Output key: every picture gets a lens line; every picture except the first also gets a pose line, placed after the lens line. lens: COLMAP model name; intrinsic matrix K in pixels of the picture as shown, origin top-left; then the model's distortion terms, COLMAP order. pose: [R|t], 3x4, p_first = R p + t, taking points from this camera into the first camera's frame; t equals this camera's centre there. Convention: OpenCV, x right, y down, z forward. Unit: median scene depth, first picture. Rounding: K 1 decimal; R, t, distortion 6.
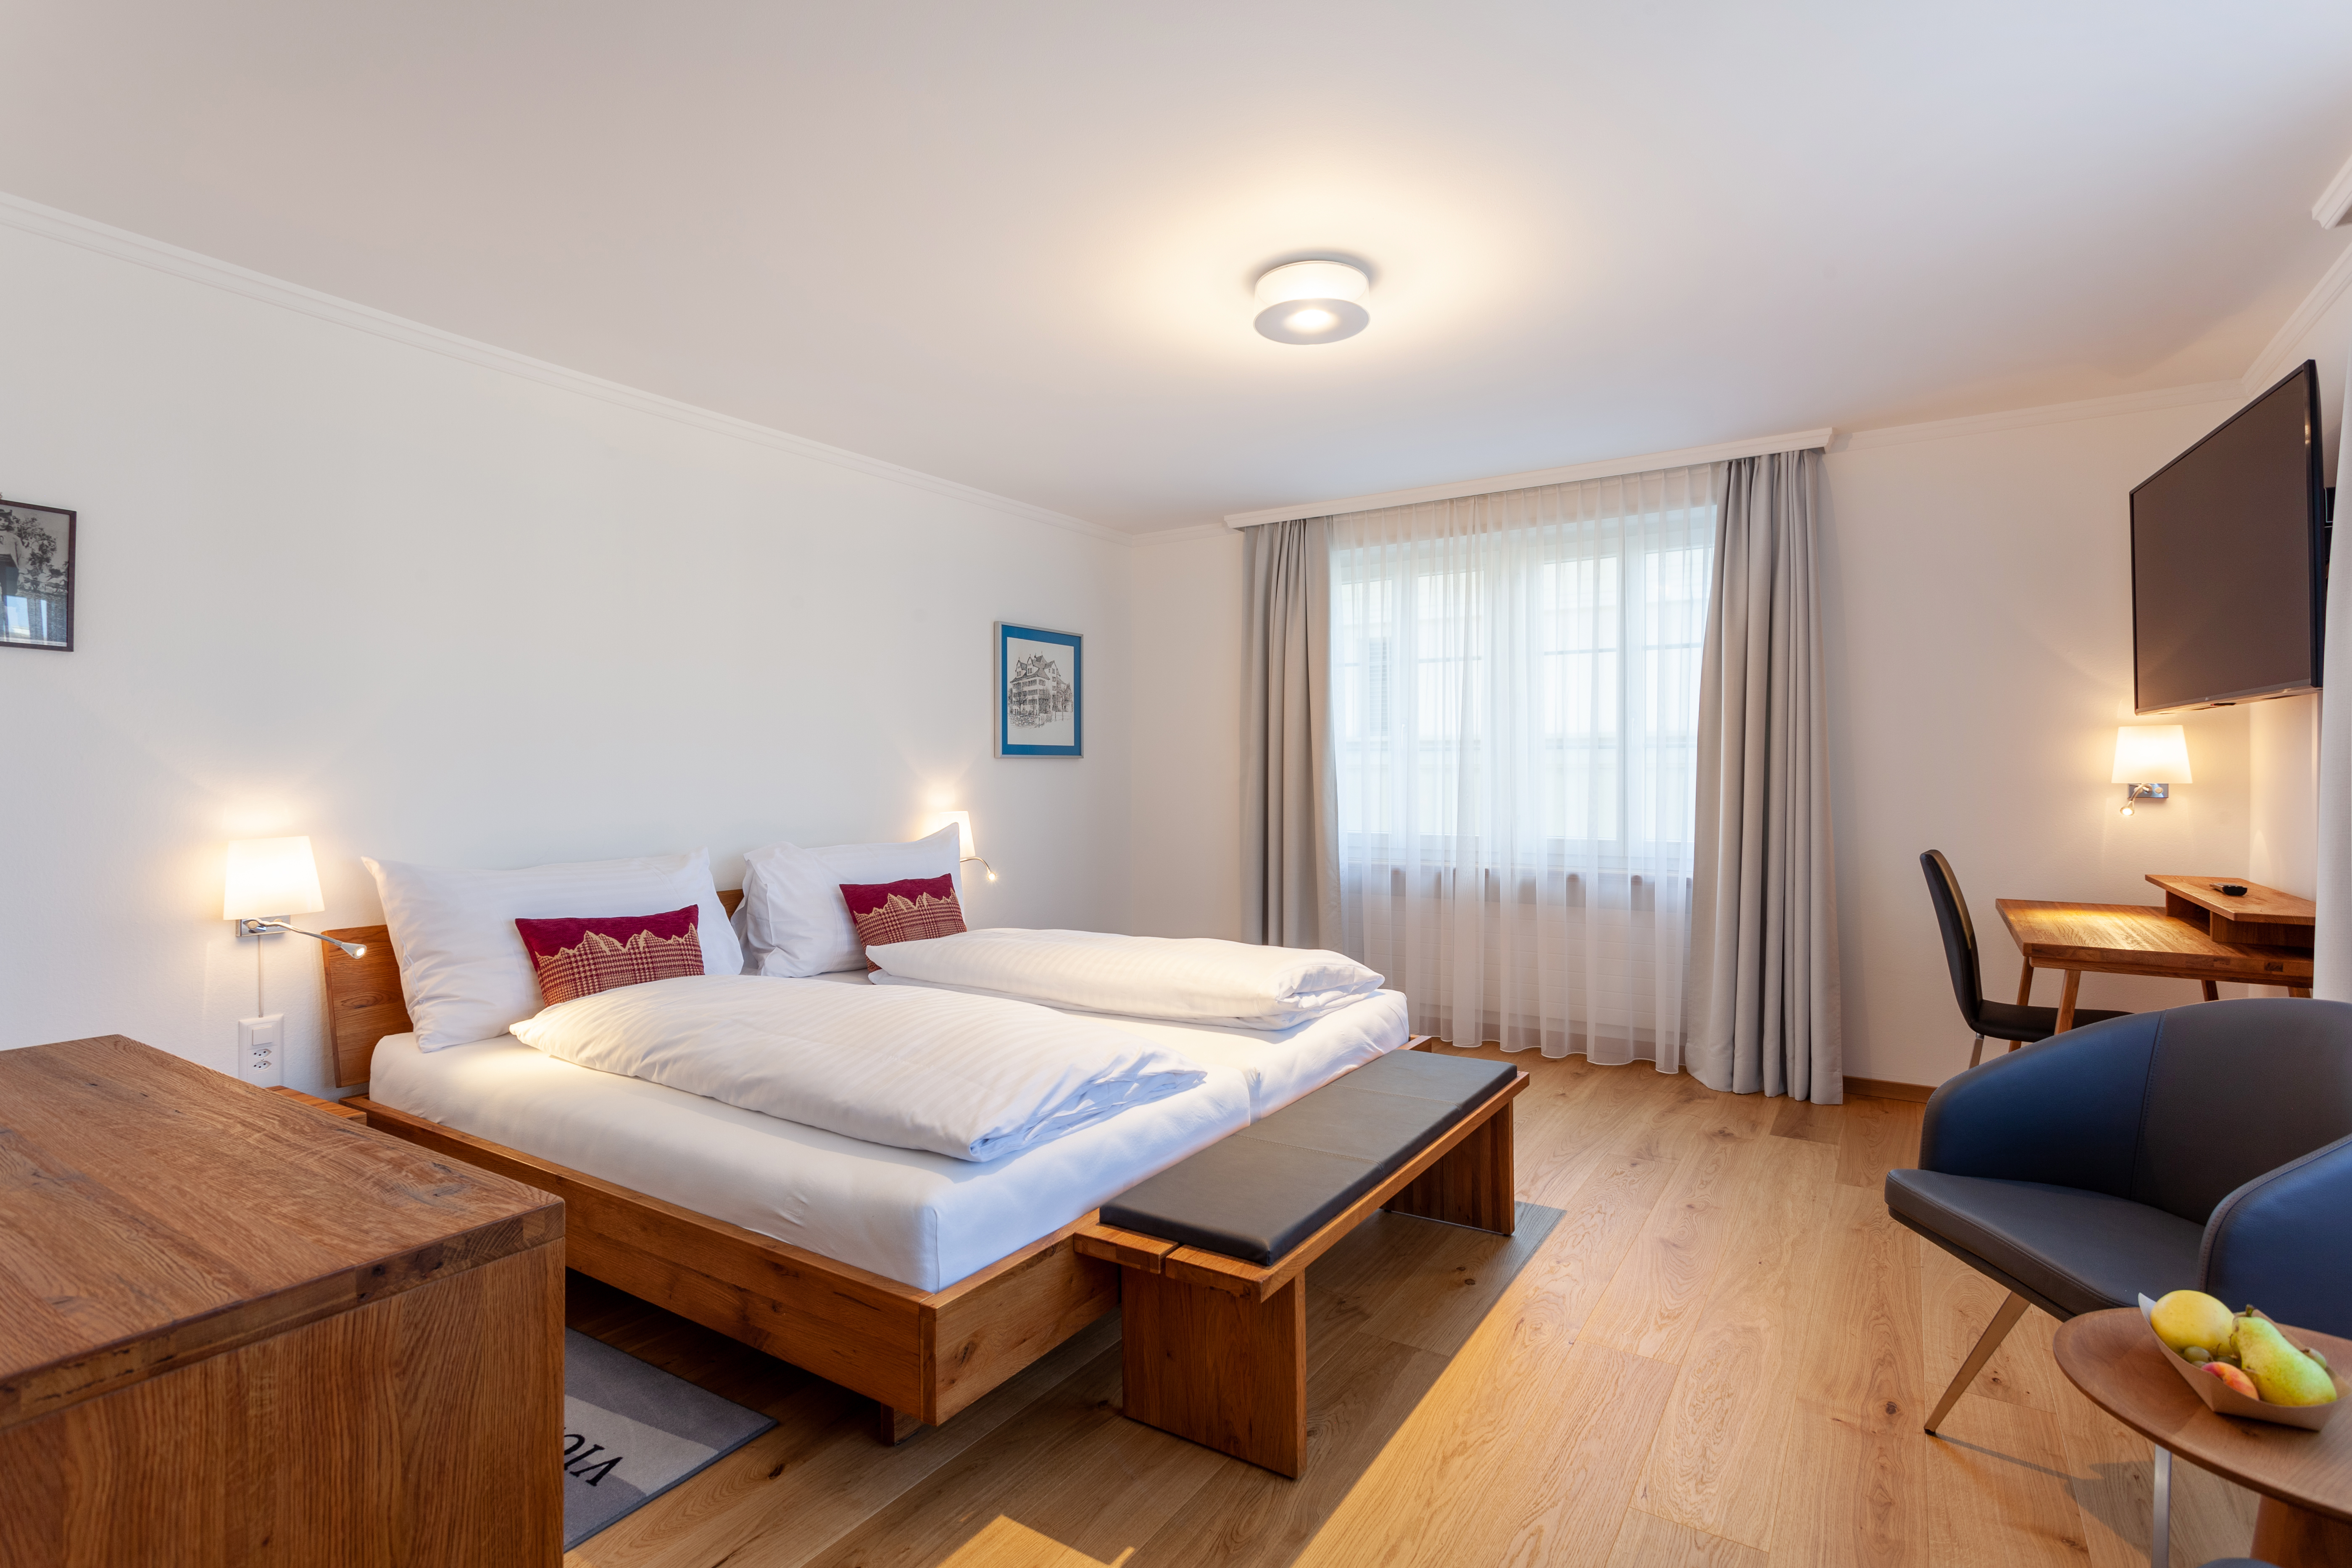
lens RADIAL K [[1125.0, 0, 1172.1], [0, 1125.0, 776.9], [0, 0, 1]] dist [0.001186, 0.000846]
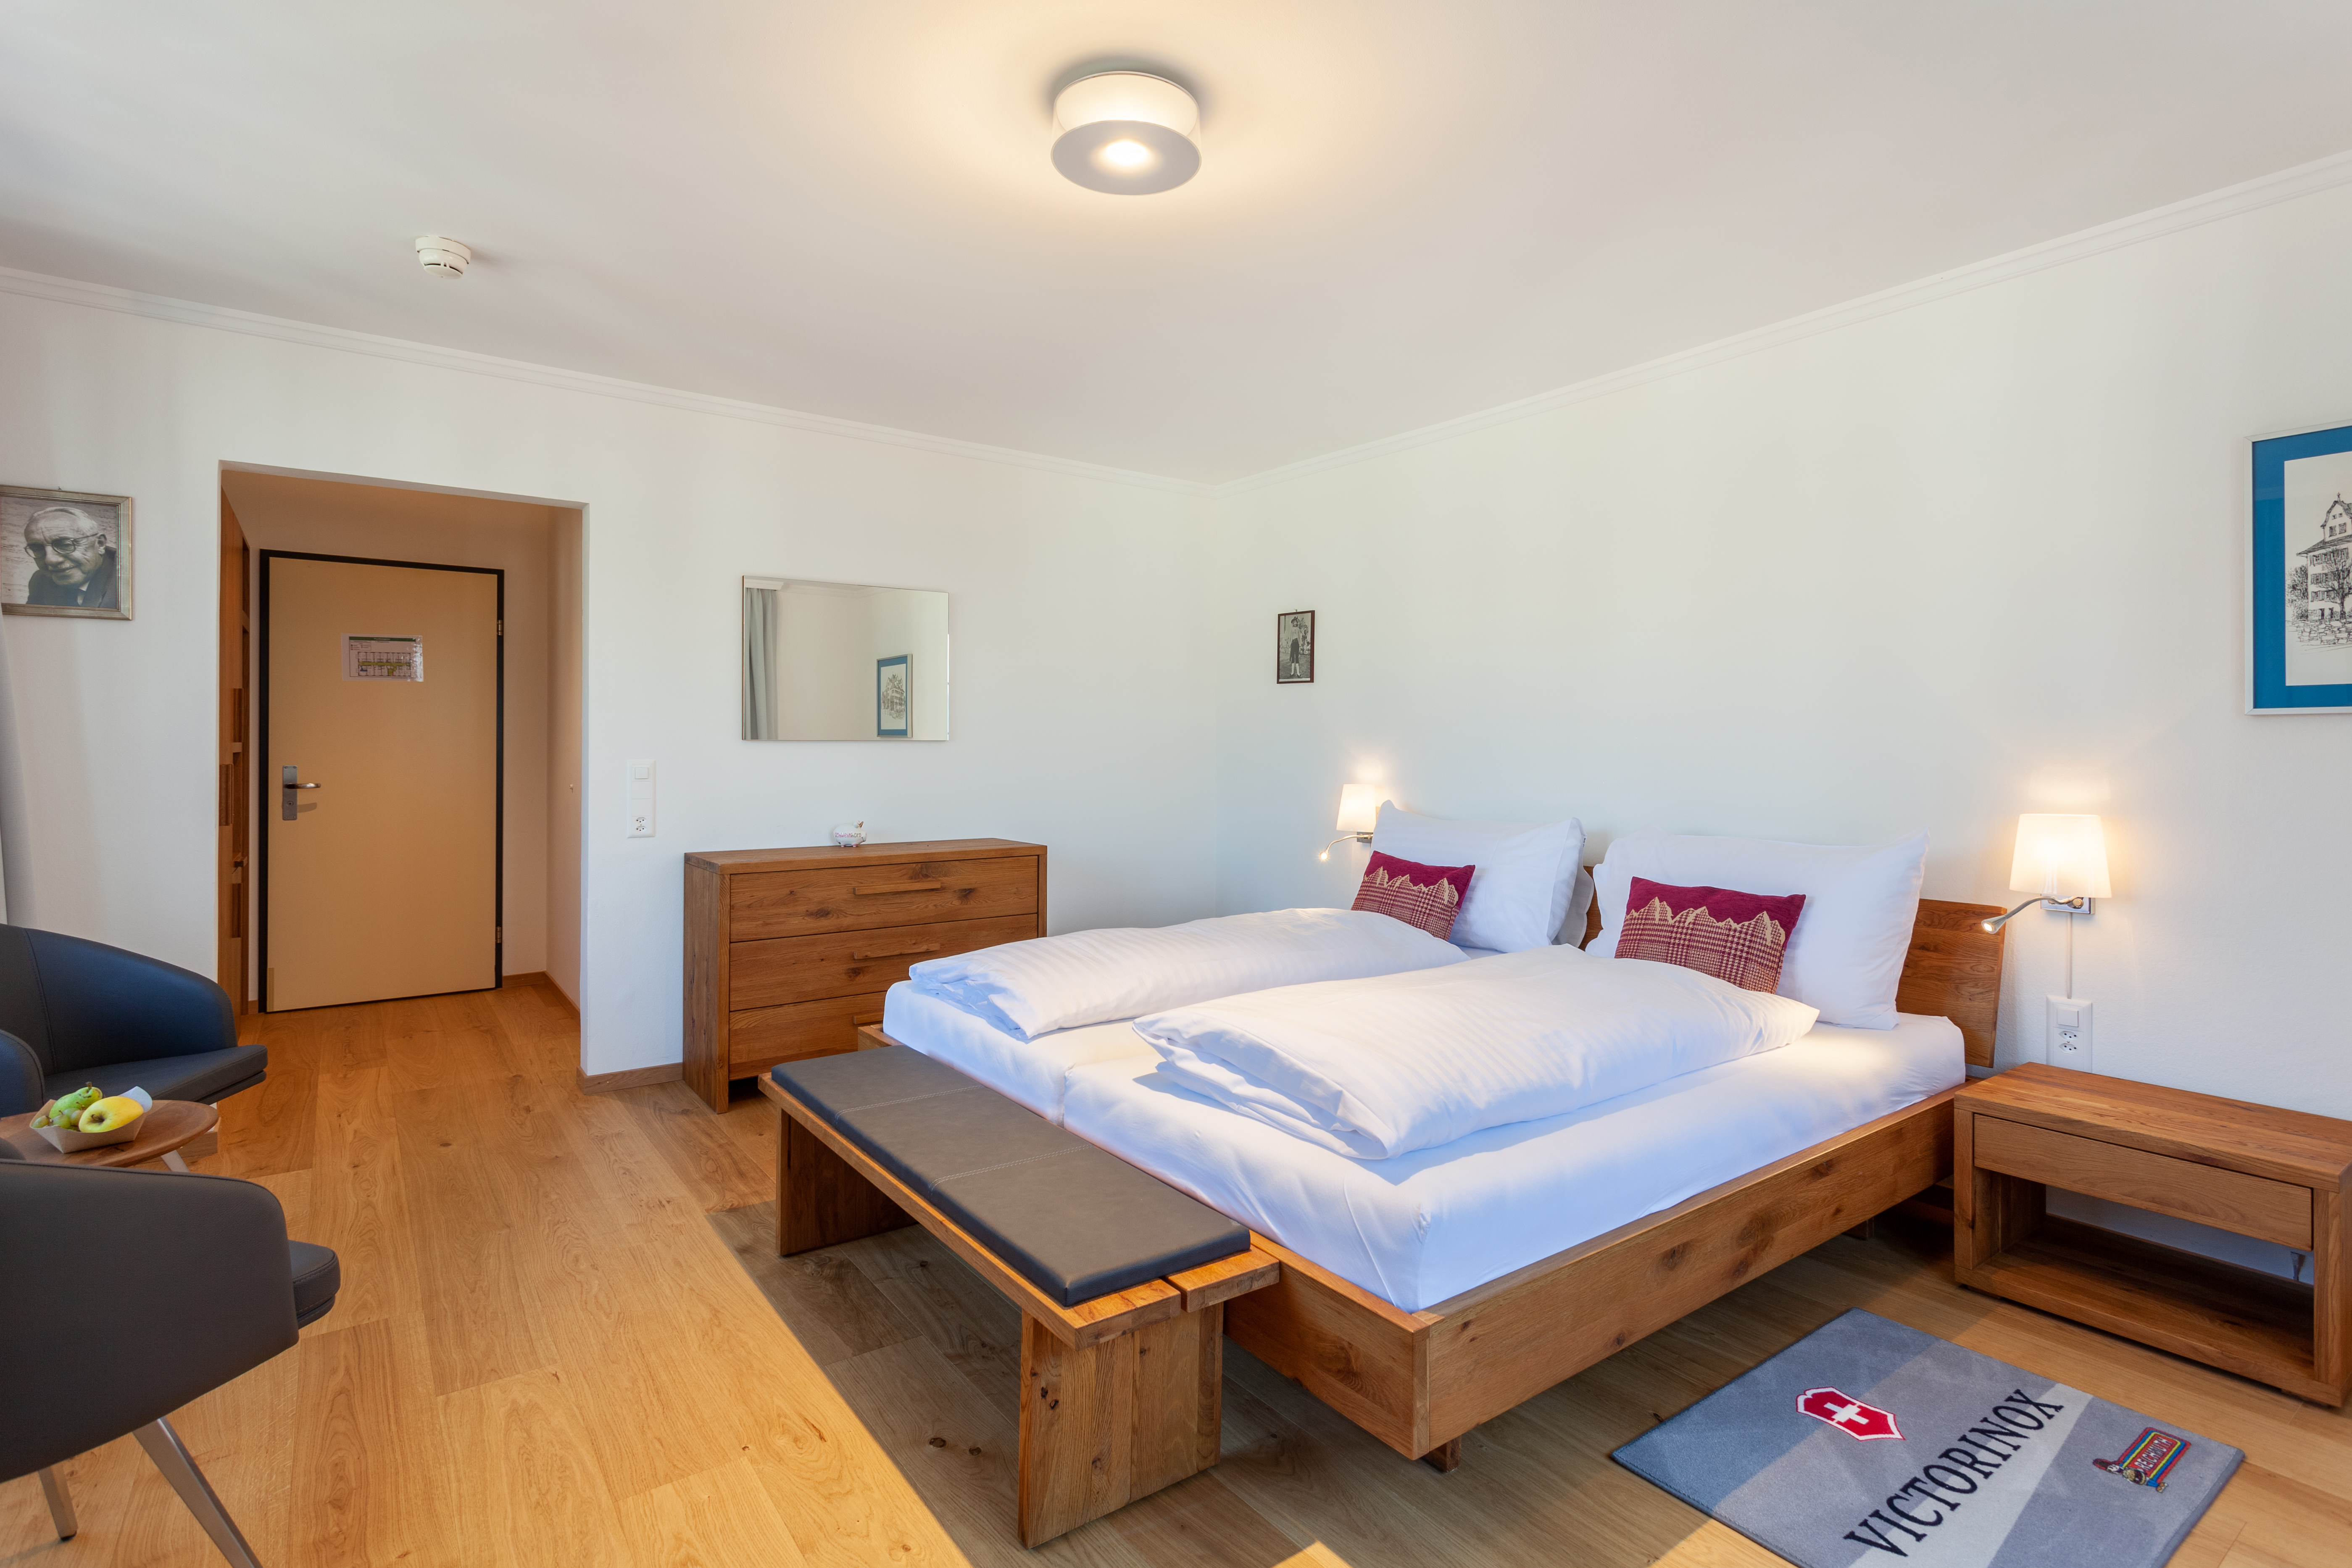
lens RADIAL K [[1119.3, 0, 1170.7], [0, 1119.3, 762.8], [0, 0, 1]] dist [-0.003017, -0.000703]
pose [[-0.348345, 0.007727, -0.937334, 0.855043], [-0.006624, 0.999921, 0.010705, 0.002320], [0.937343, 0.009938, -0.348266, 1.341252]]
